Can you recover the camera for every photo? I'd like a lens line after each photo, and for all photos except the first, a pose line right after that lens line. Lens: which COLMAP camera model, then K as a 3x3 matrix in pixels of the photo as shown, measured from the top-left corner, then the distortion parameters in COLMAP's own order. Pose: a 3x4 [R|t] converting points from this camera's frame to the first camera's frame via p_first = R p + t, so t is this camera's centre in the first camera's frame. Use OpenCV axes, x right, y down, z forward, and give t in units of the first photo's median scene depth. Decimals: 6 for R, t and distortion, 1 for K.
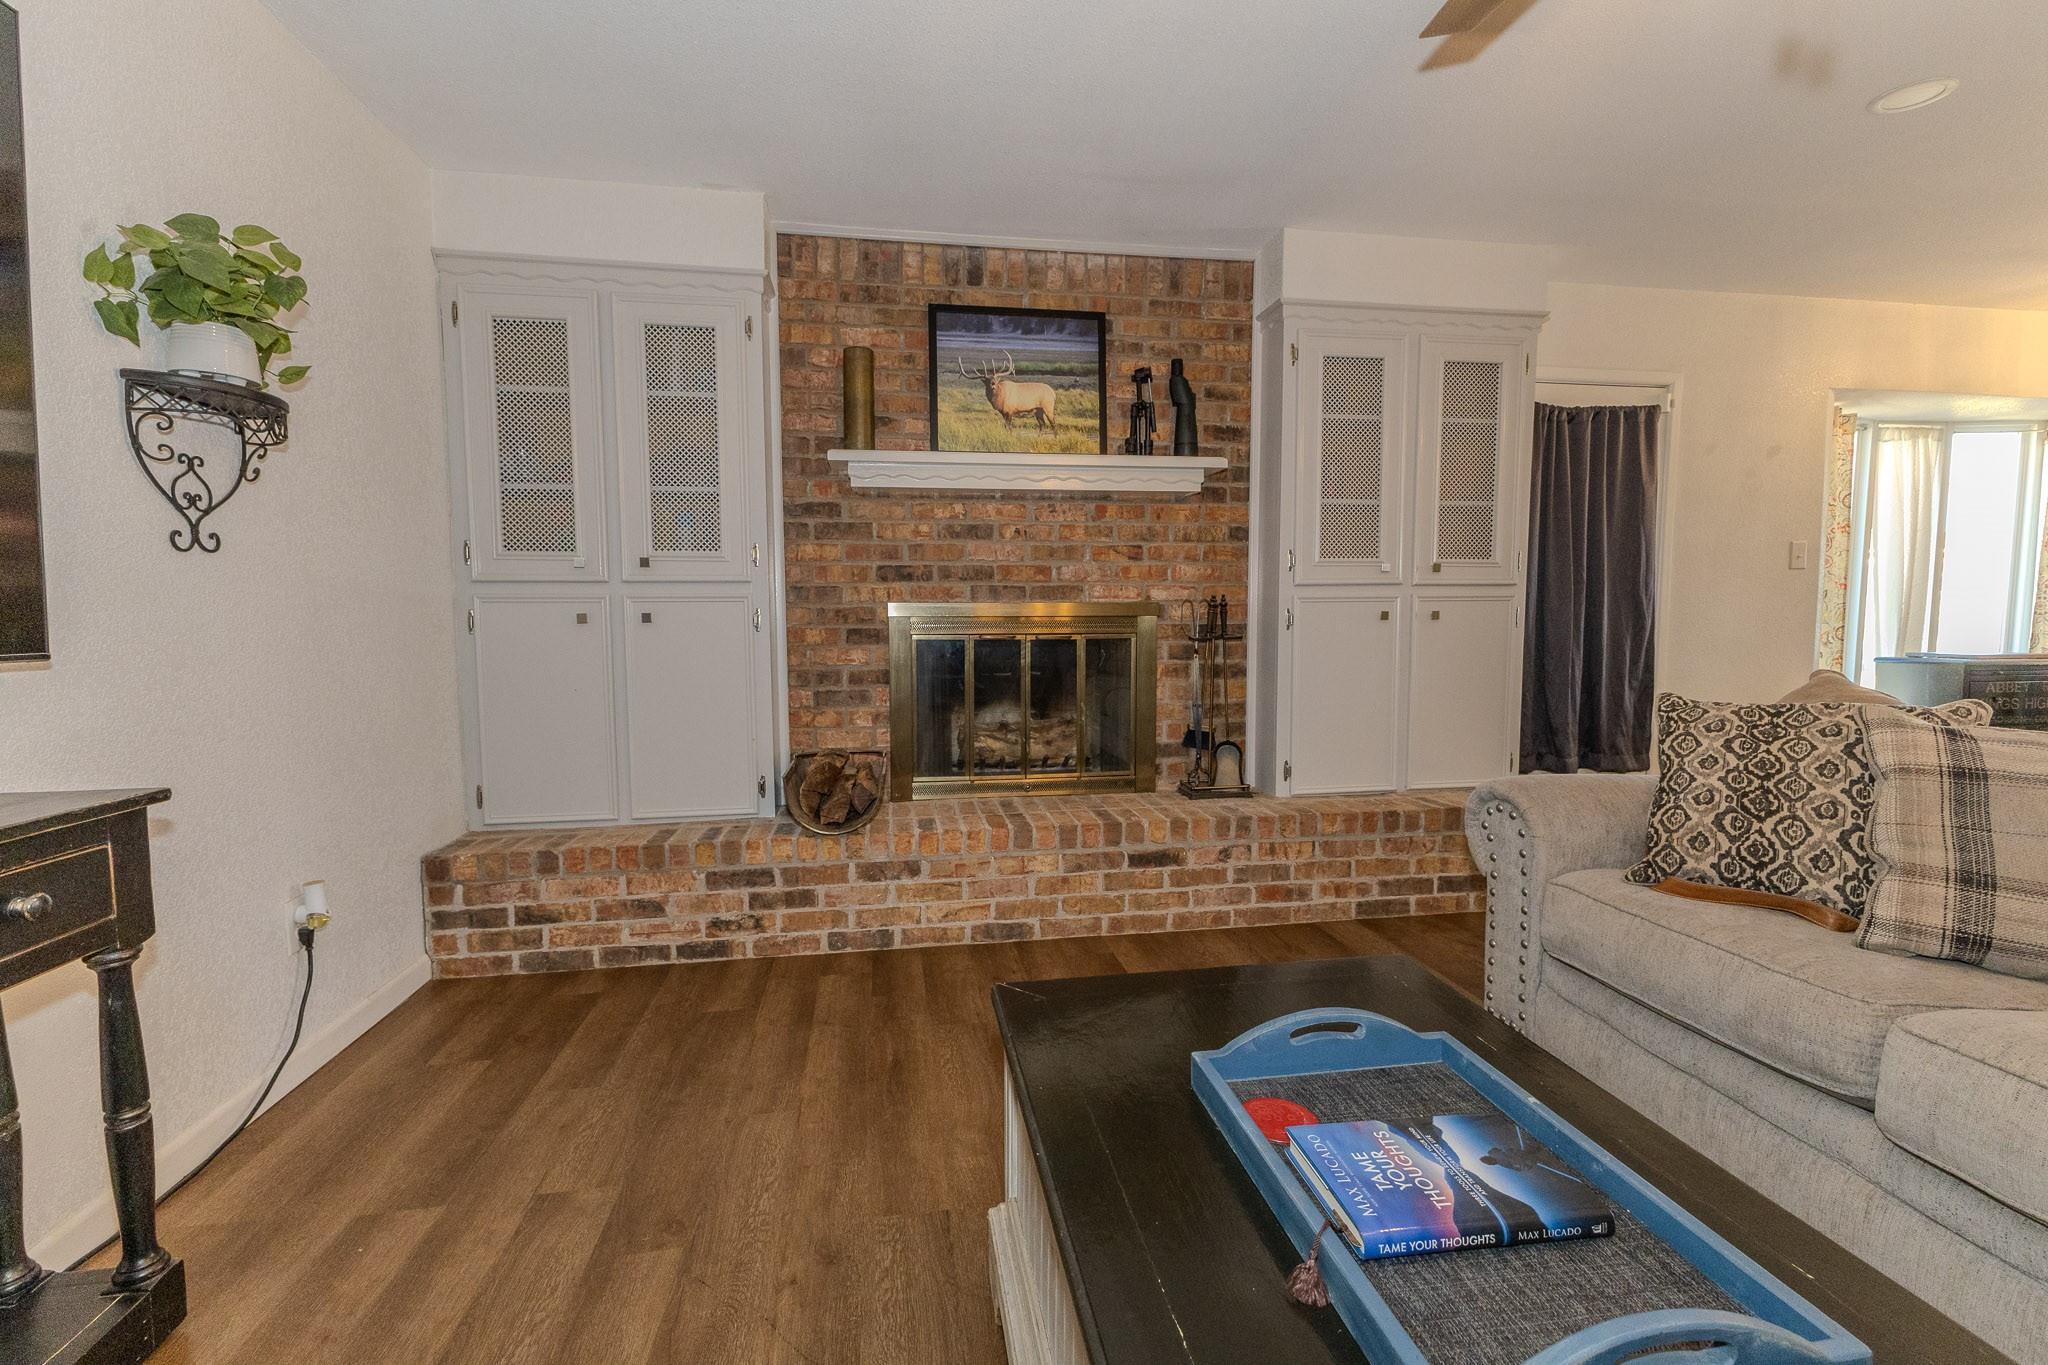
lens RADIAL K [[862.7, 0, 1018.0], [0, 862.7, 672.3], [0, 0, 1]] dist [0.011018, -0.004263]
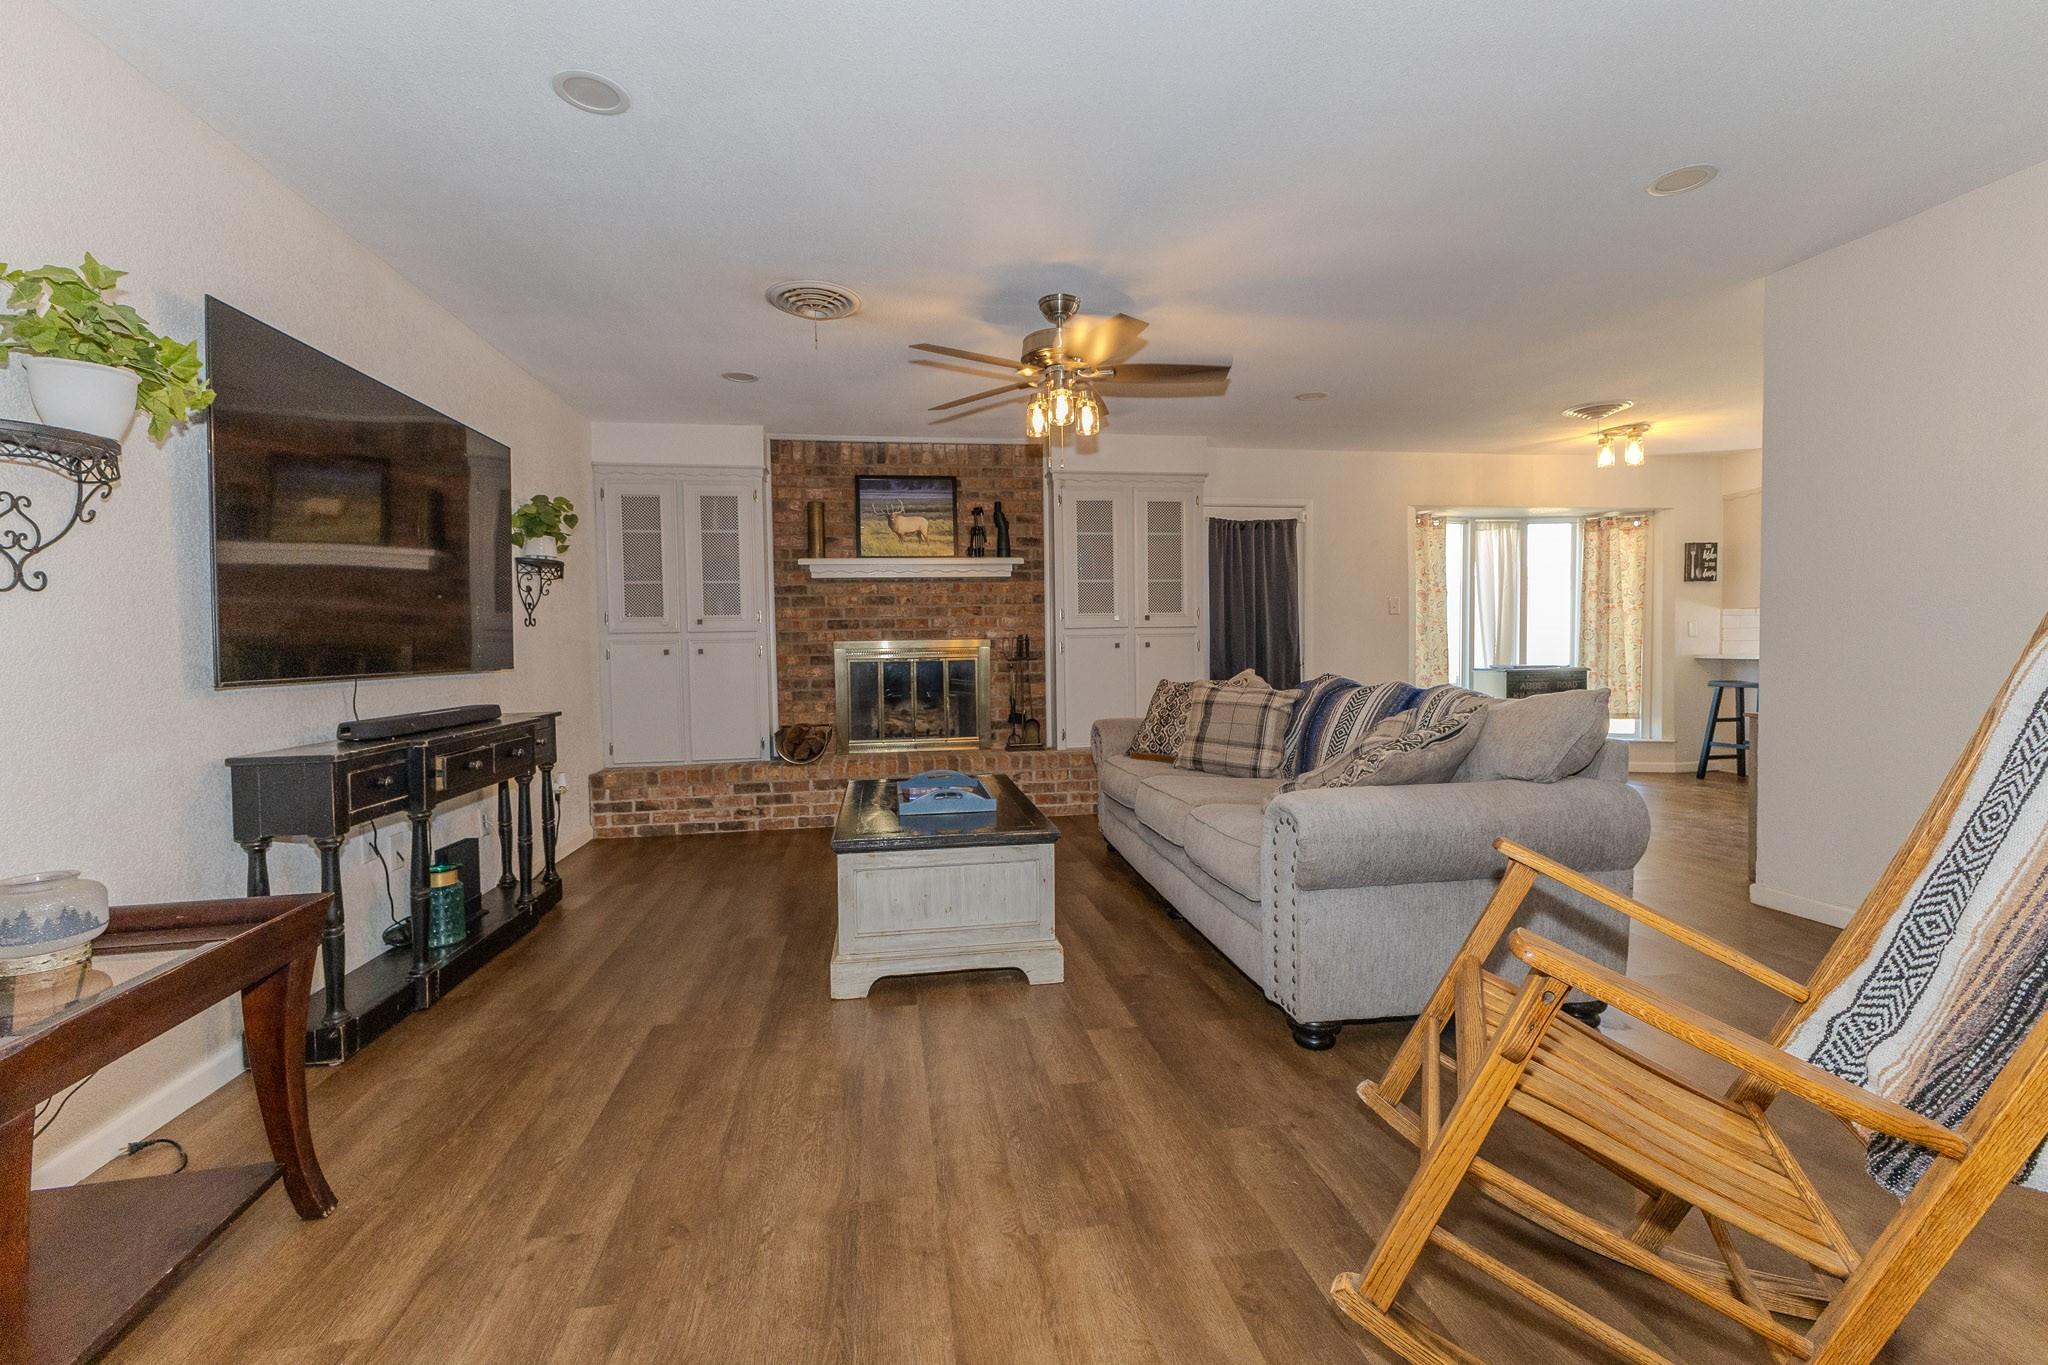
lens RADIAL K [[862.7, 0, 1018.0], [0, 862.7, 672.3], [0, 0, 1]] dist [0.011018, -0.004263]
pose [[0.999920, -0.012302, 0.002797, 0.222865], [0.012390, 0.999341, -0.034124, 0.048193], [-0.002376, 0.034156, 0.999414, -0.773016]]
